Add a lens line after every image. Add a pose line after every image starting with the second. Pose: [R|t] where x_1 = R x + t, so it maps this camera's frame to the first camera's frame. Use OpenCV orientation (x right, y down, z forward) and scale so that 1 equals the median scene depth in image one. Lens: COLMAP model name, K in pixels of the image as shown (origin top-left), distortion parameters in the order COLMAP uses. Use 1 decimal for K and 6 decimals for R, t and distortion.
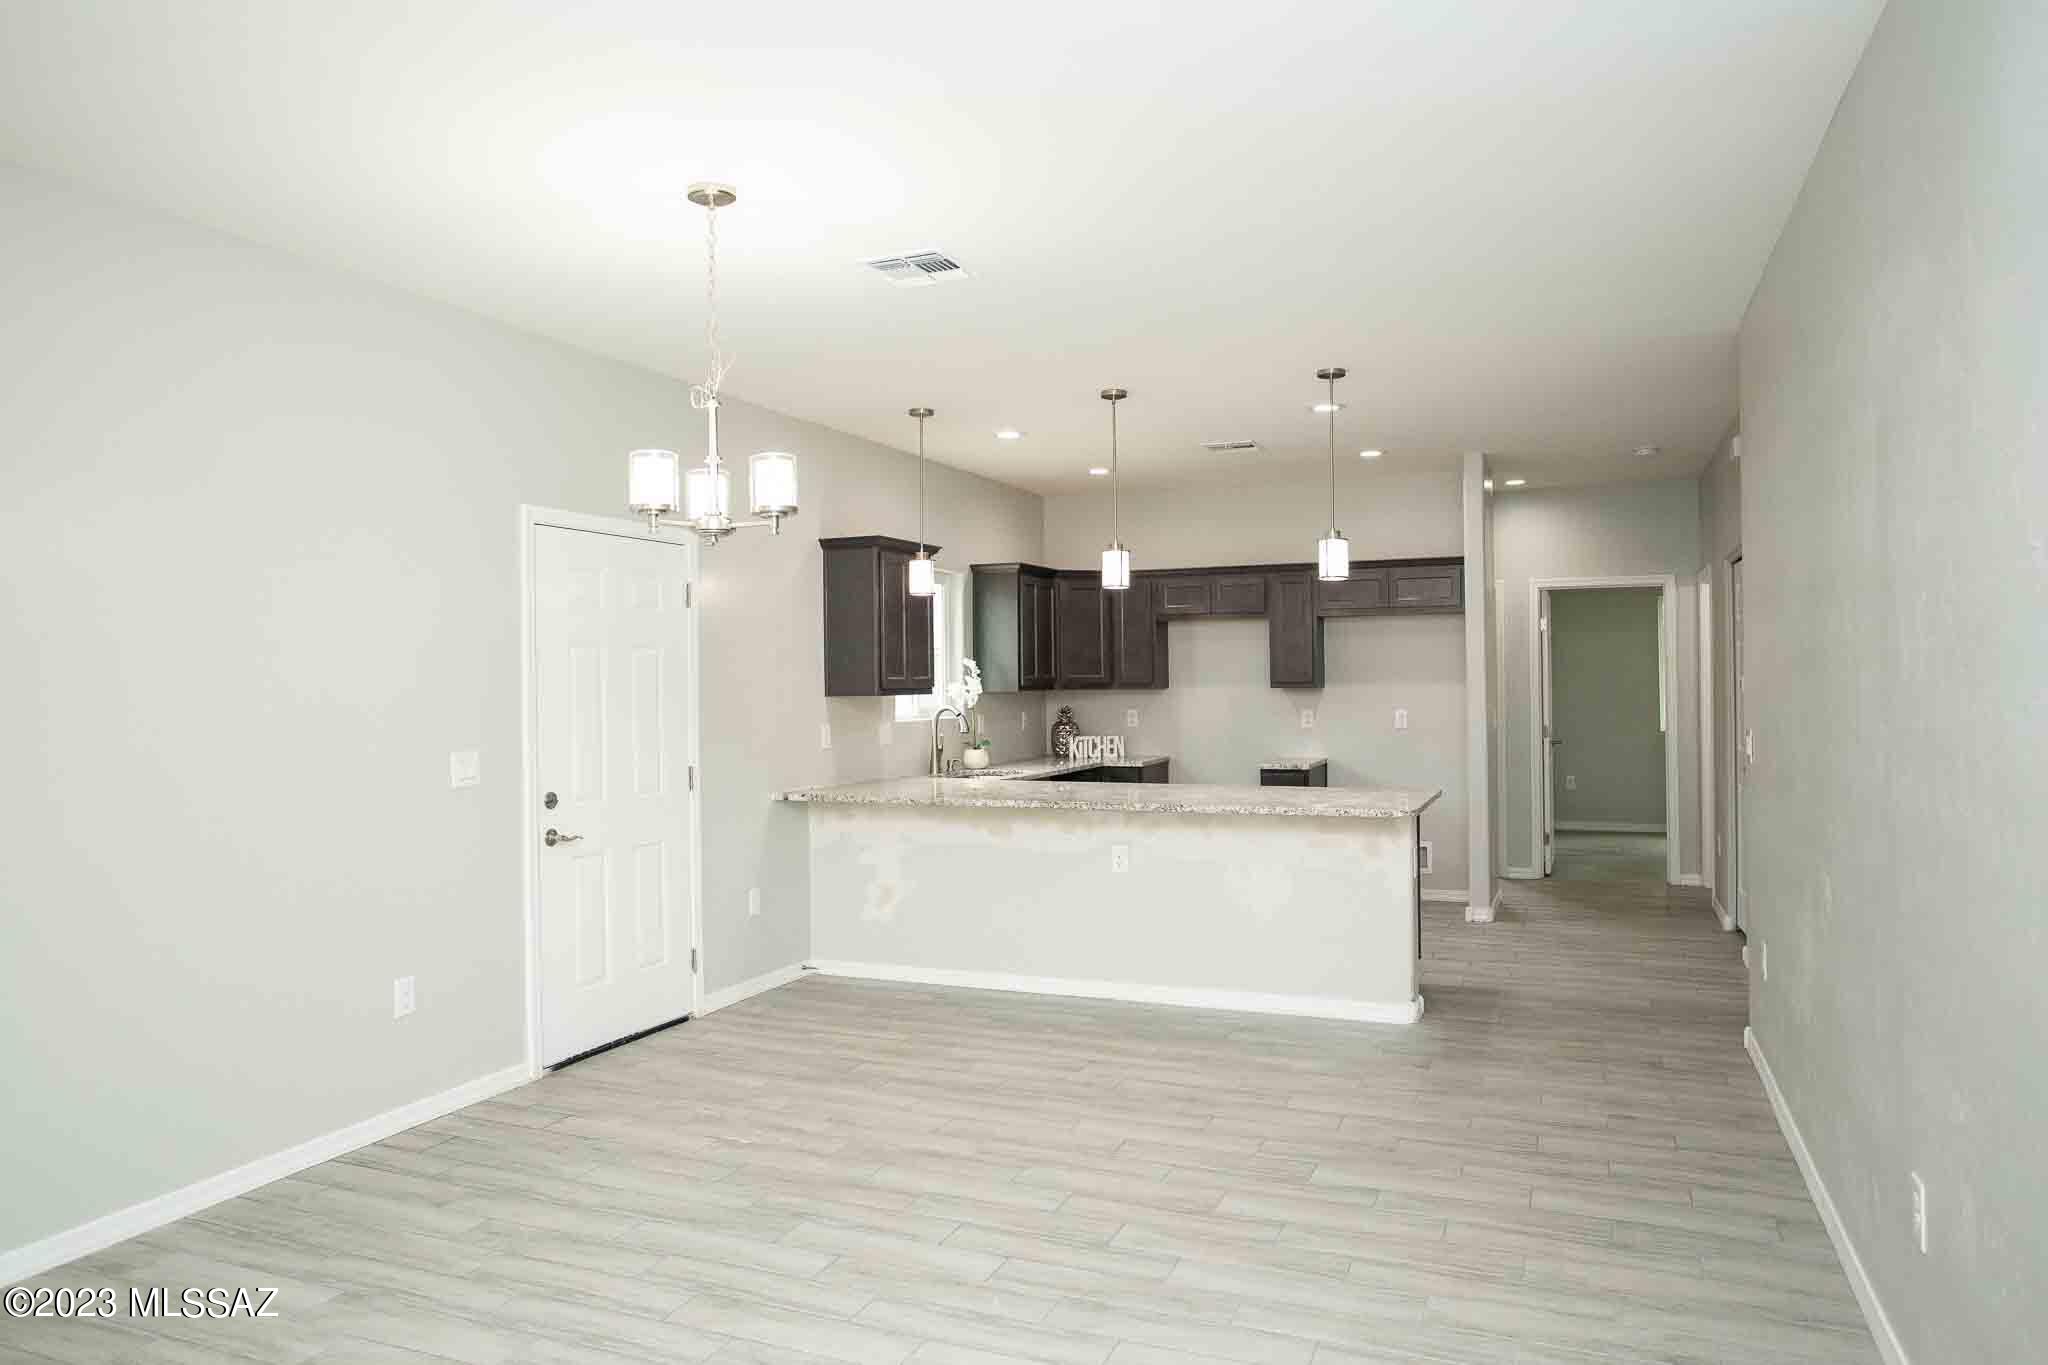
lens RADIAL K [[1338.5, 0, 1024.0], [0, 1338.5, 682.5], [0, 0, 1]] dist [0.049893, 0.000202]
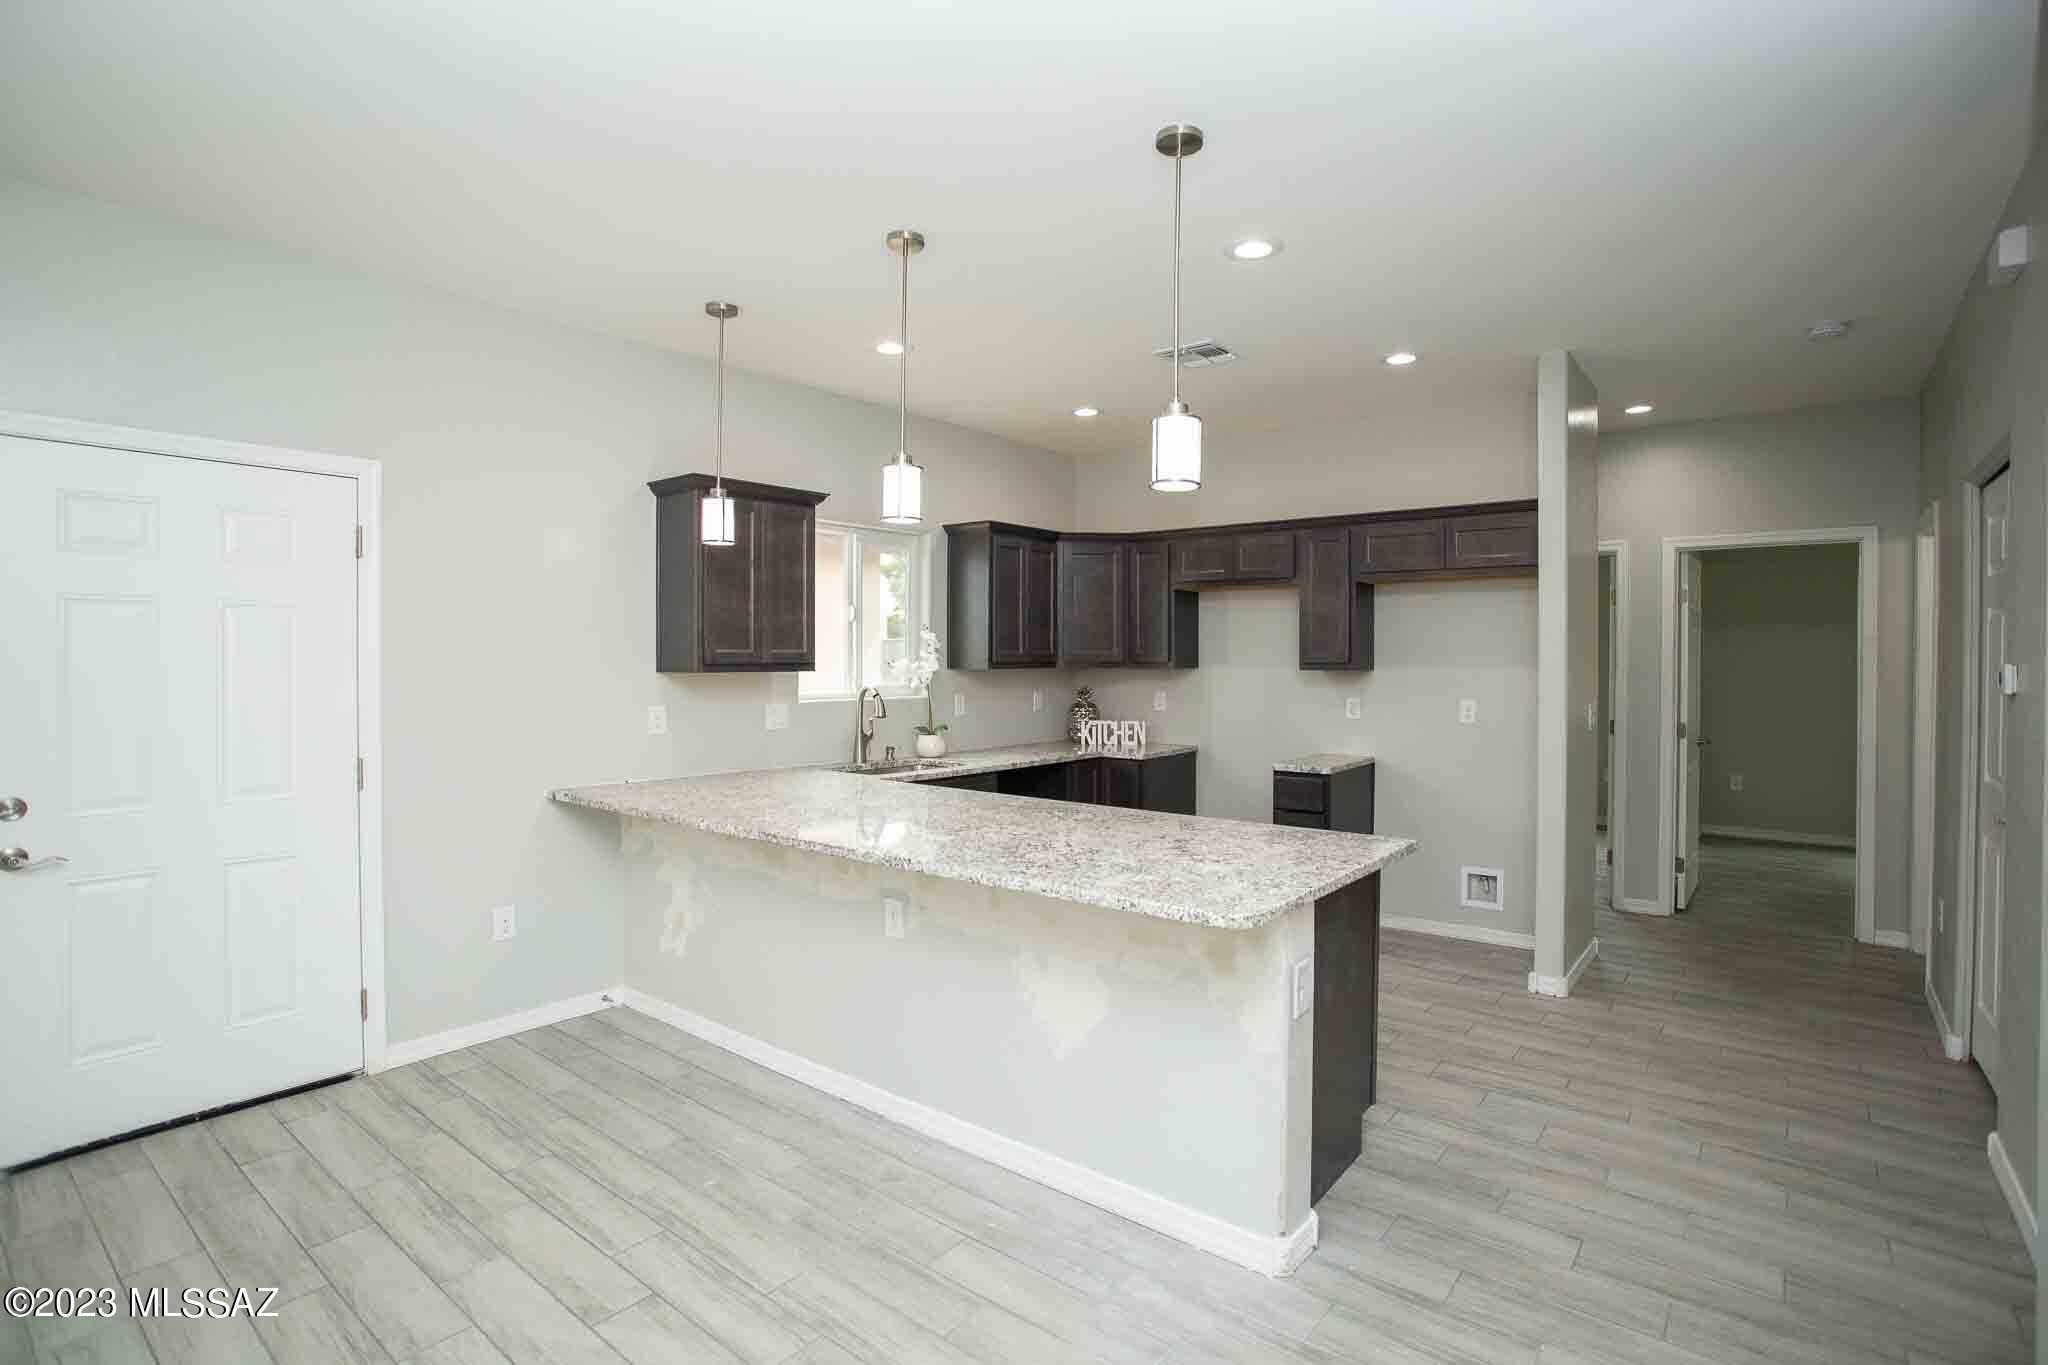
lens RADIAL K [[985.7, 0, 1019.4], [0, 985.7, 673.6], [0, 0, 1]] dist [-0.045150, 0.028879]
pose [[0.959751, 0.017455, -0.280309, 0.187838], [-0.013292, 0.999771, 0.016745, -0.001499], [0.280537, -0.012346, 0.959764, 0.375339]]
